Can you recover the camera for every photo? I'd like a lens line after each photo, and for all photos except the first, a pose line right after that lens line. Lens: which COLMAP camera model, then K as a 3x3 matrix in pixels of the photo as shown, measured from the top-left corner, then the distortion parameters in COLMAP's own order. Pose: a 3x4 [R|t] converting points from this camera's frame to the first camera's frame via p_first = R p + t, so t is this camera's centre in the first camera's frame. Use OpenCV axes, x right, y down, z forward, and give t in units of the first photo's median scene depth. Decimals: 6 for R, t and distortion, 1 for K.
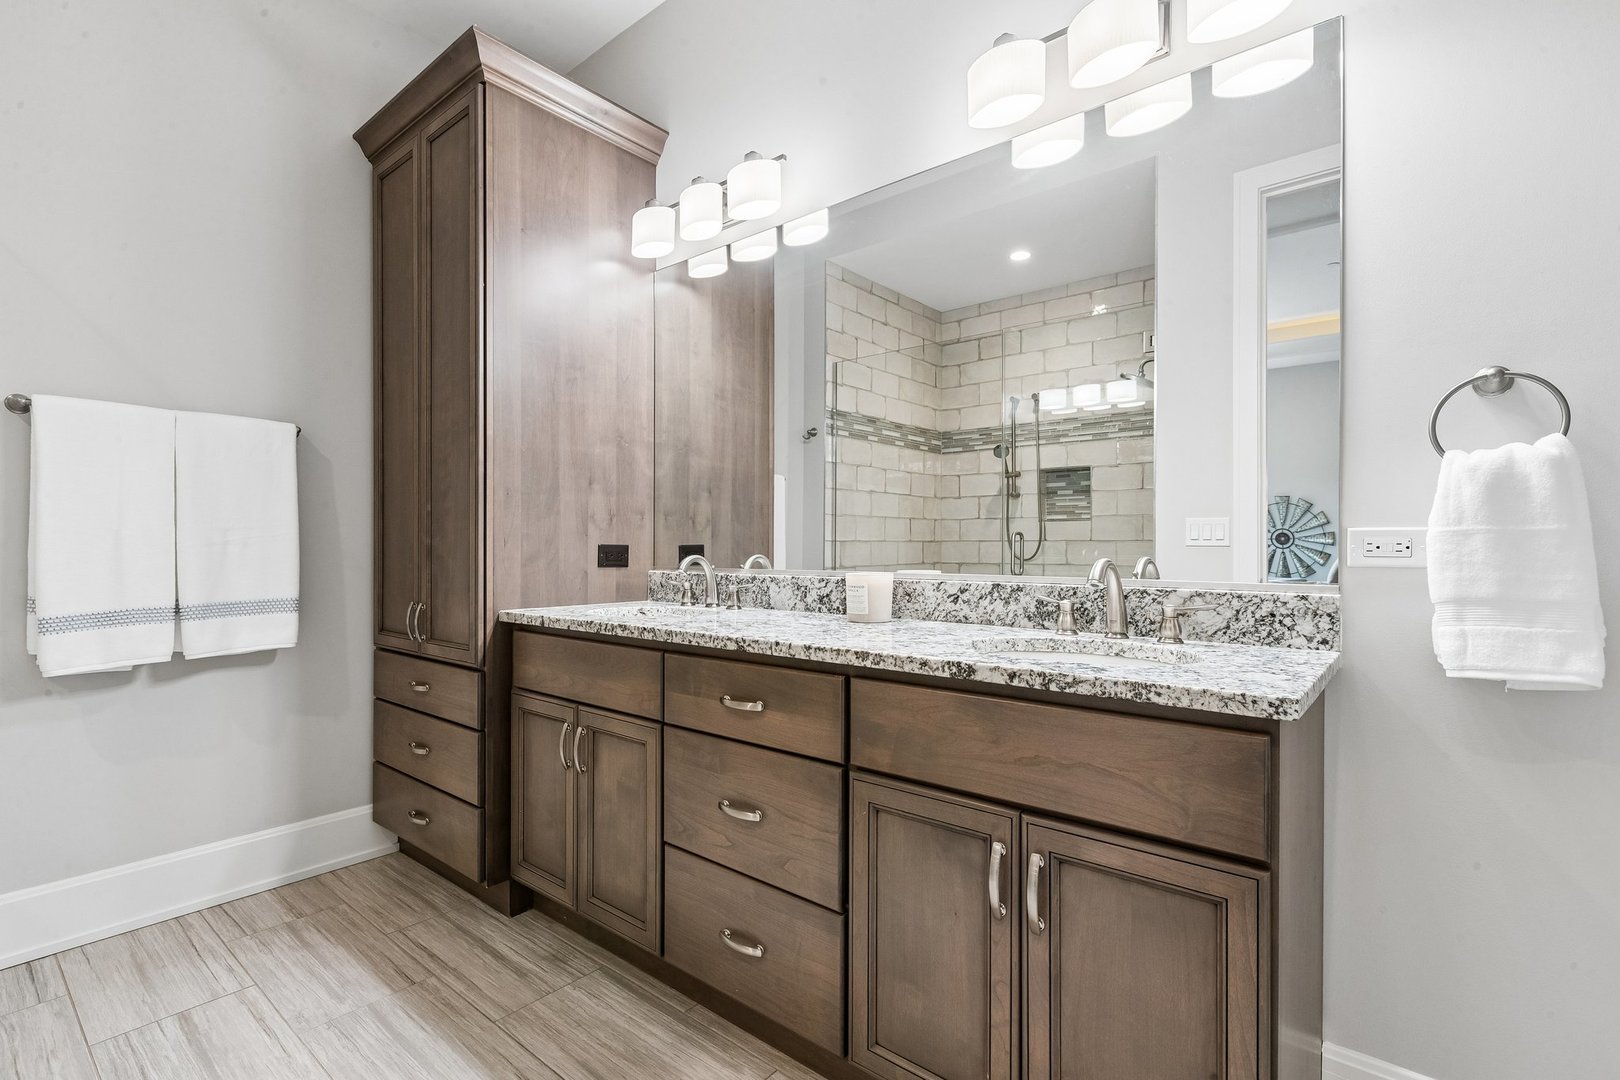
lens RADIAL K [[736.8, 0, 800.8], [0, 736.8, 534.2], [0, 0, 1]] dist [0.005363, 0.000334]
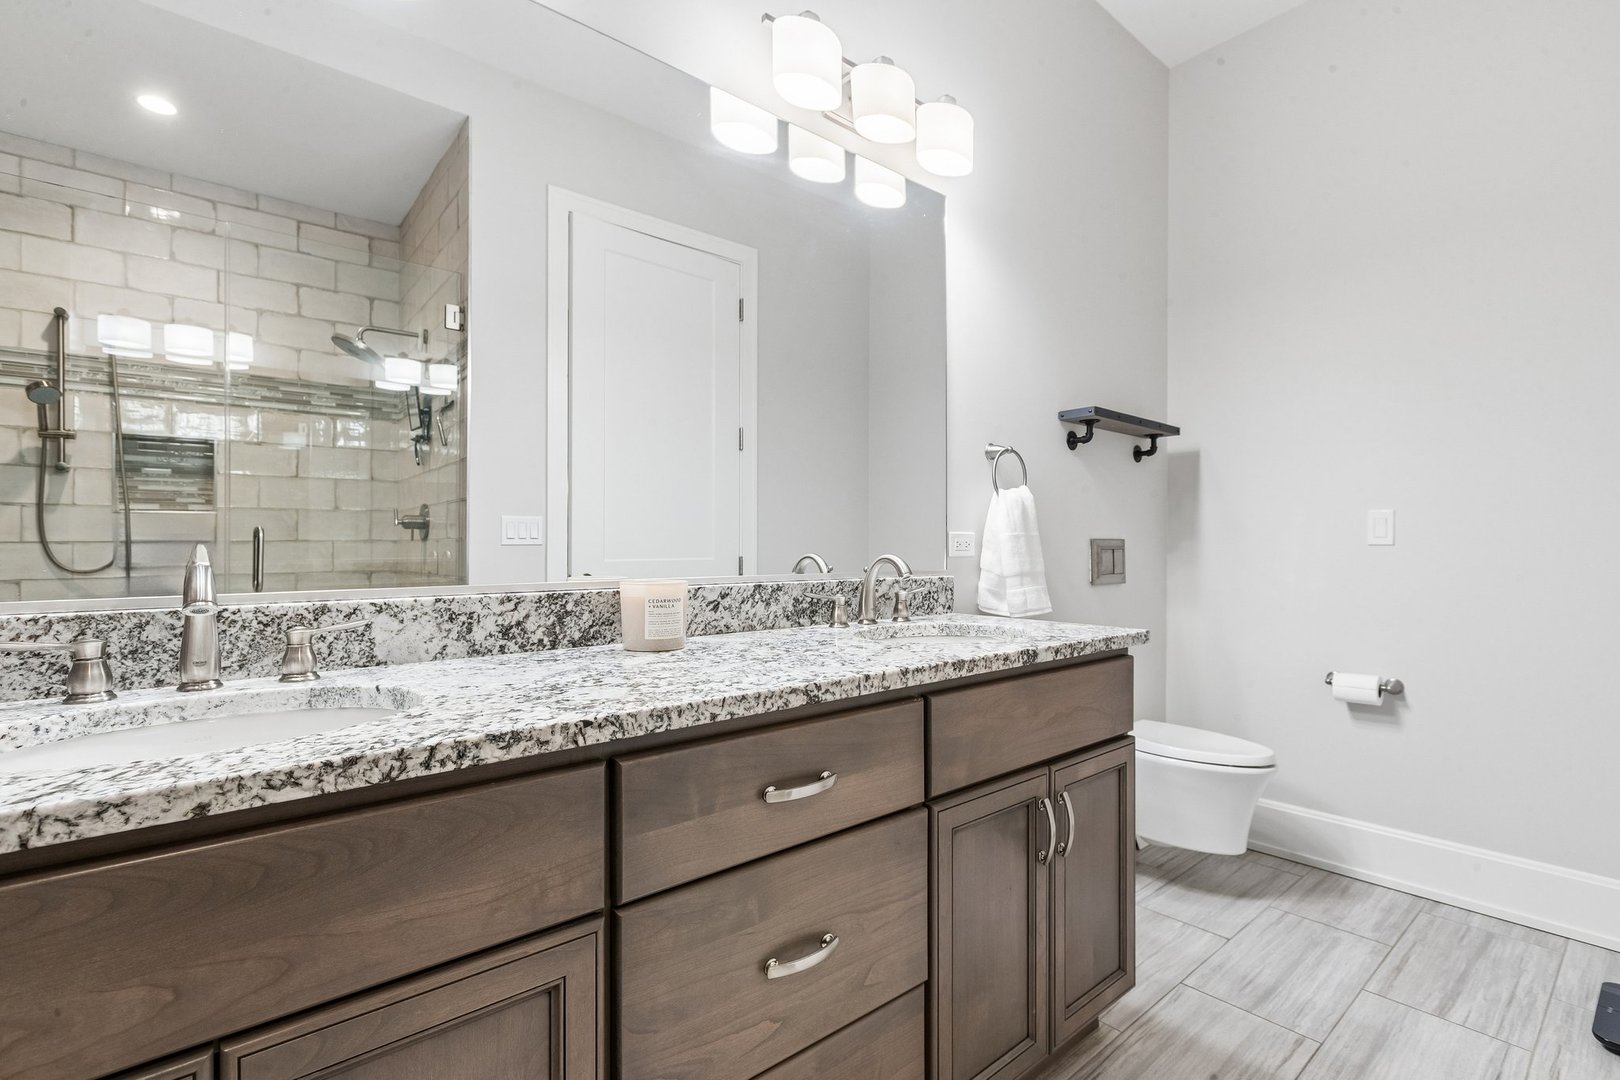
lens RADIAL K [[736.8, 0, 800.2], [0, 736.8, 554.5], [0, 0, 1]] dist [0.005363, 0.000334]
pose [[0.186245, -0.010034, 0.982452, -0.629219], [-0.012230, 0.999847, 0.012530, 0.017754], [-0.982427, -0.014349, 0.186094, 0.788016]]
